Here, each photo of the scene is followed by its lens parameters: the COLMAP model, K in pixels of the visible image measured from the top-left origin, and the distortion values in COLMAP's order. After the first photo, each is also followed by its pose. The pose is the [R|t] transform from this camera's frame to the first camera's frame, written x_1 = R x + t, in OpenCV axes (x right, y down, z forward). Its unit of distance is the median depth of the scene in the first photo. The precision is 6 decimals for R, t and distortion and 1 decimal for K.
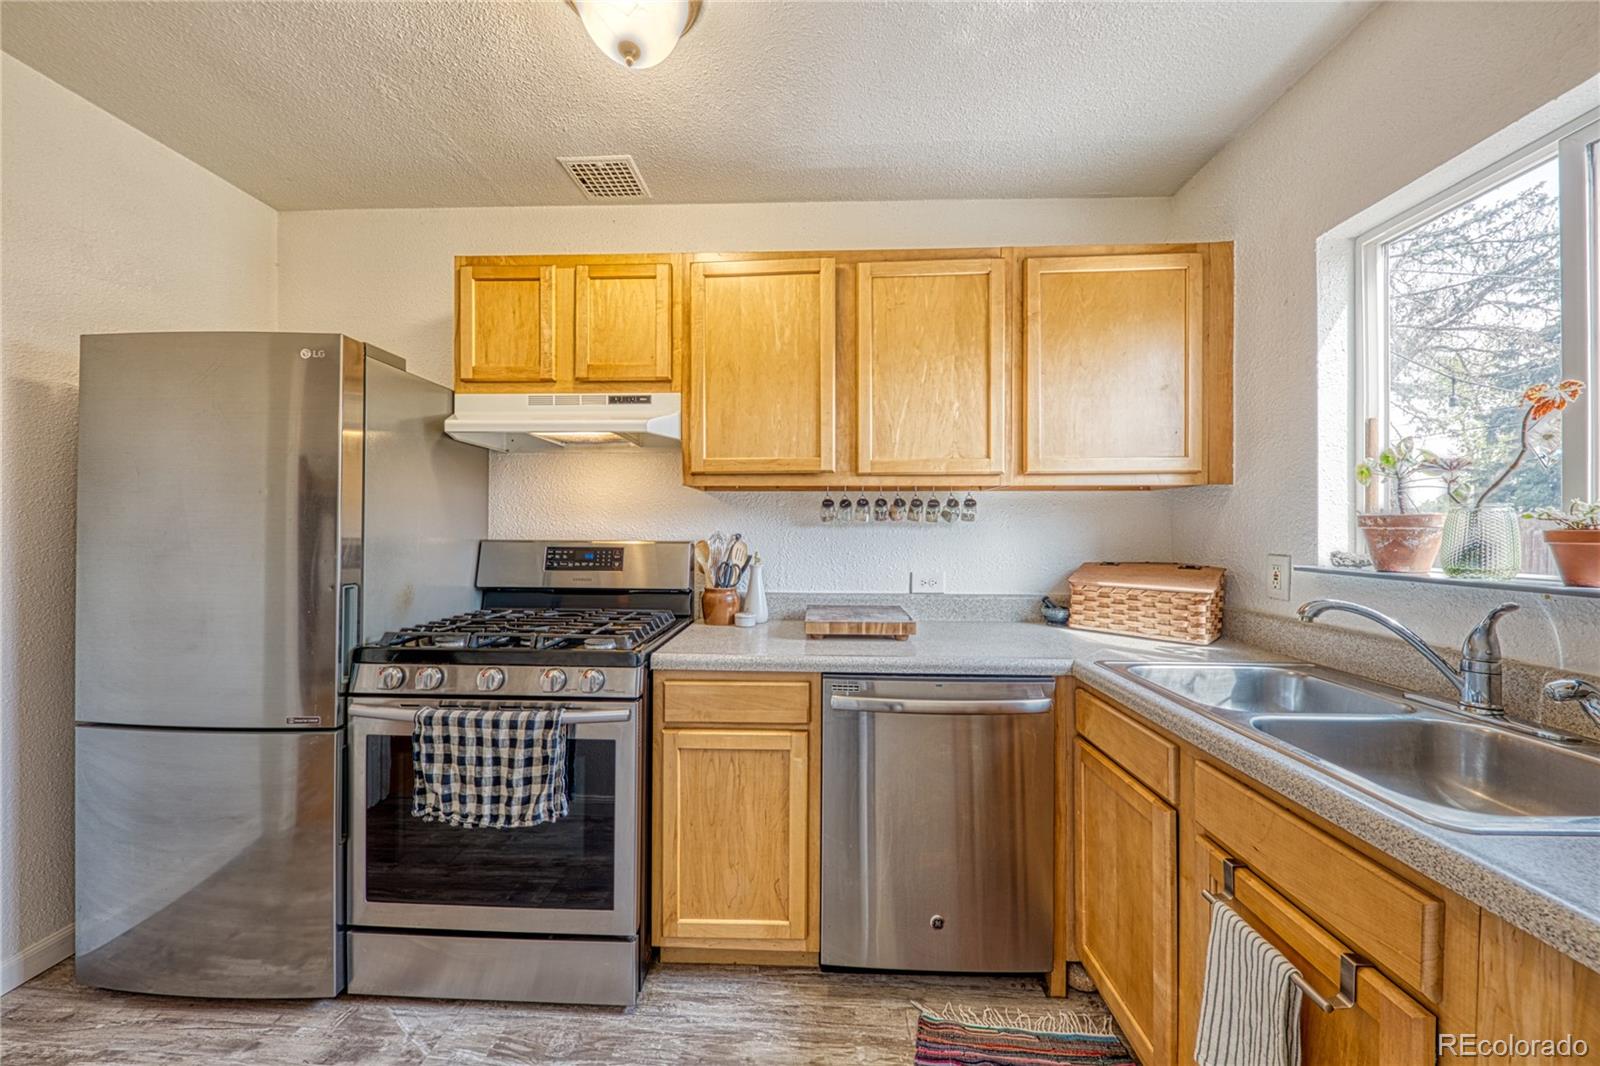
lens RADIAL K [[556.5, 0, 797.8], [0, 556.5, 528.8], [0, 0, 1]] dist [-0.001019, -0.002722]
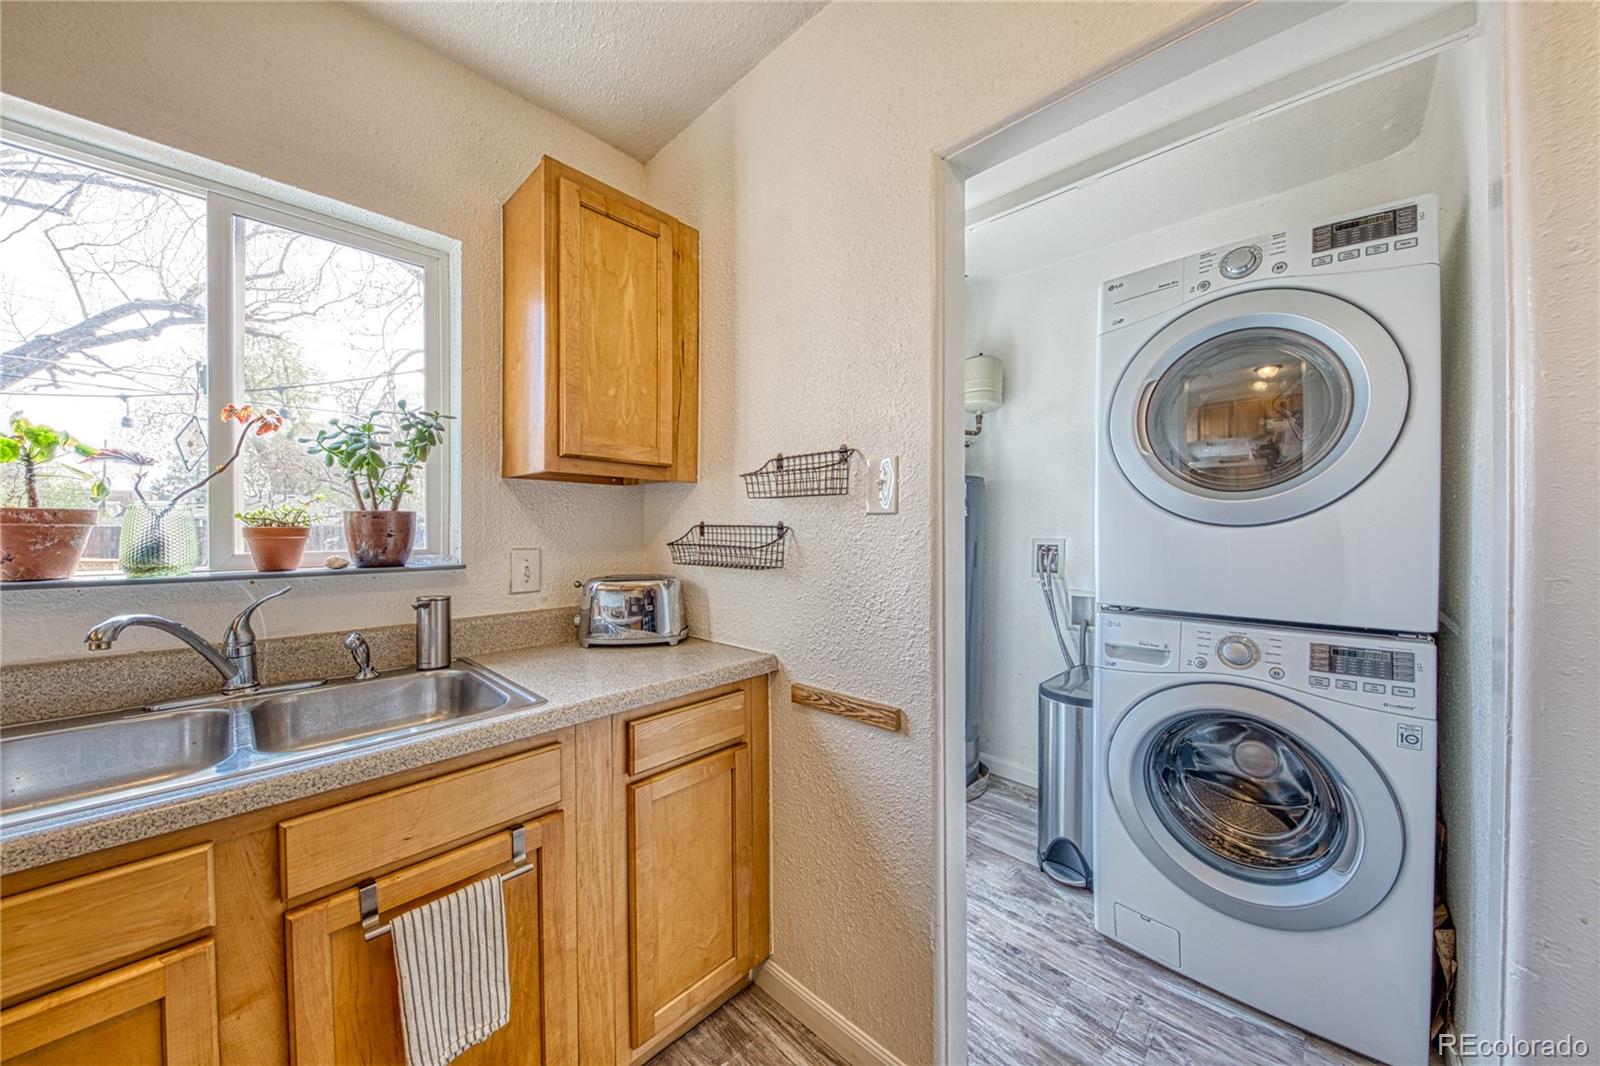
lens RADIAL K [[548.4, 0, 795.2], [0, 548.4, 531.0], [0, 0, 1]] dist [0.010921, -0.007361]
pose [[-0.748517, -0.007254, 0.663076, -0.186257], [-0.002579, 0.999964, 0.008029, -0.001637], [-0.663110, 0.004300, -0.748509, 0.620920]]
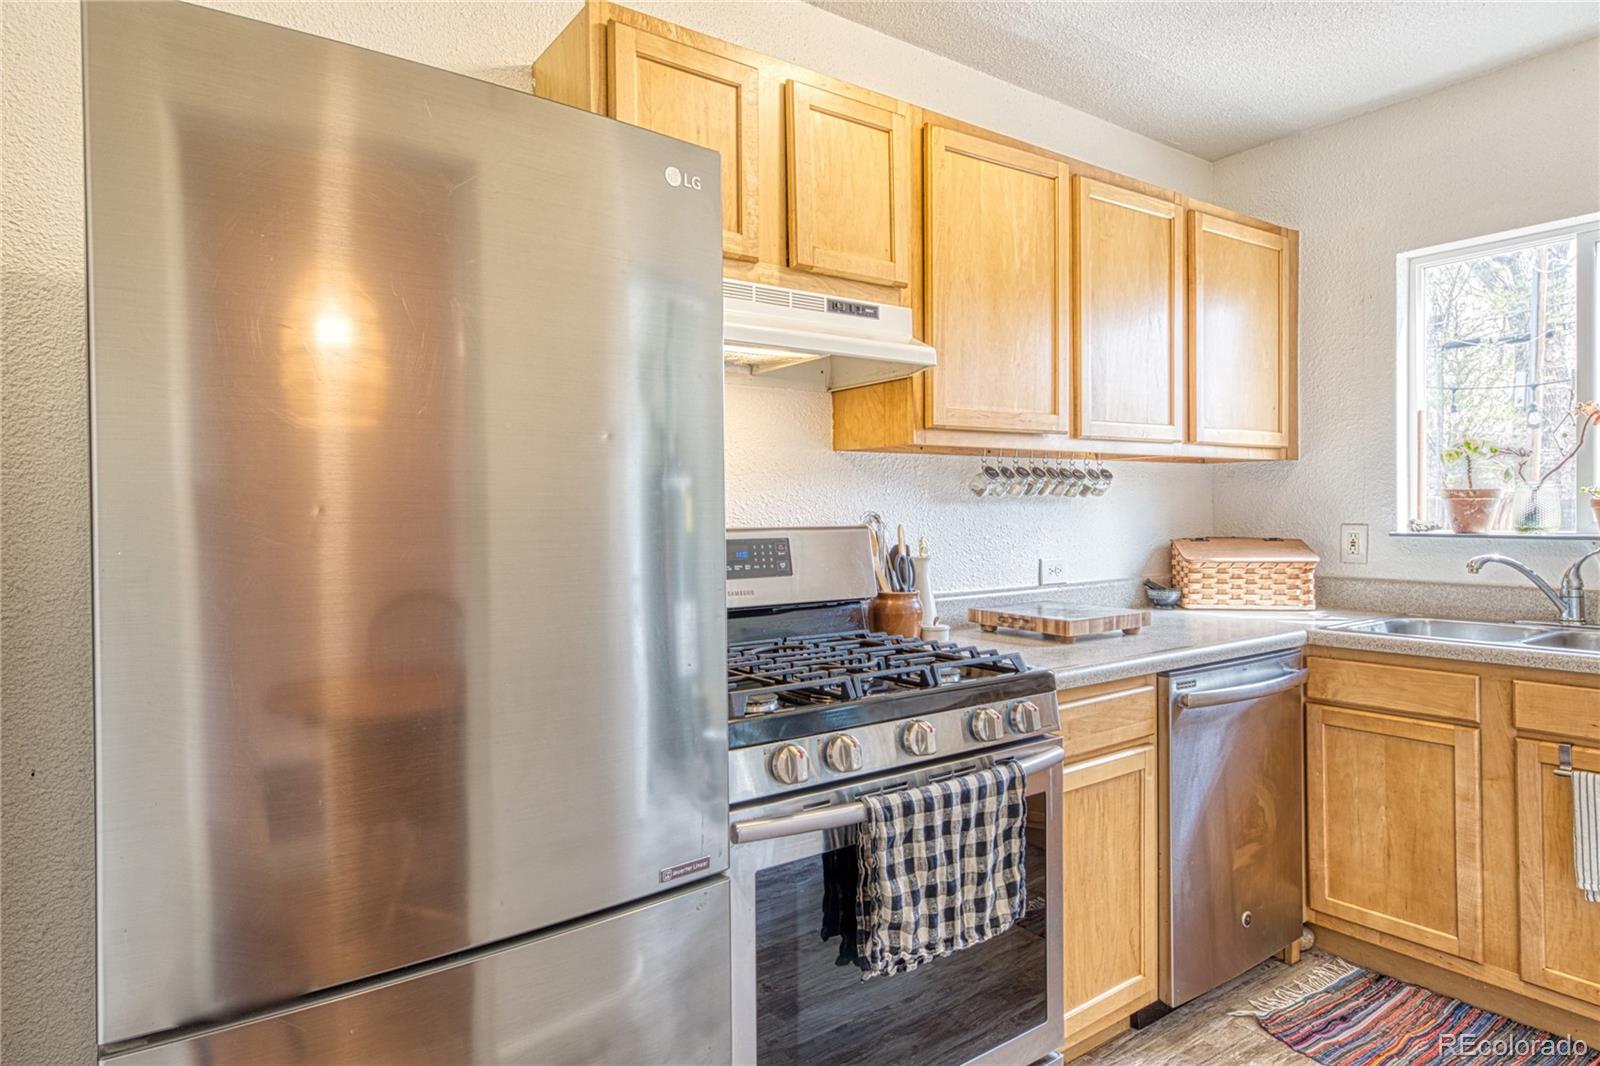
lens RADIAL K [[934.5, 0, 803.5], [0, 934.5, 524.7], [0, 0, 1]] dist [0.011122, 0.002681]
pose [[0.781581, -0.020738, 0.623459, -1.079424], [0.011983, 0.999762, 0.018233, -0.000288], [-0.623689, -0.006780, 0.781643, 0.184689]]
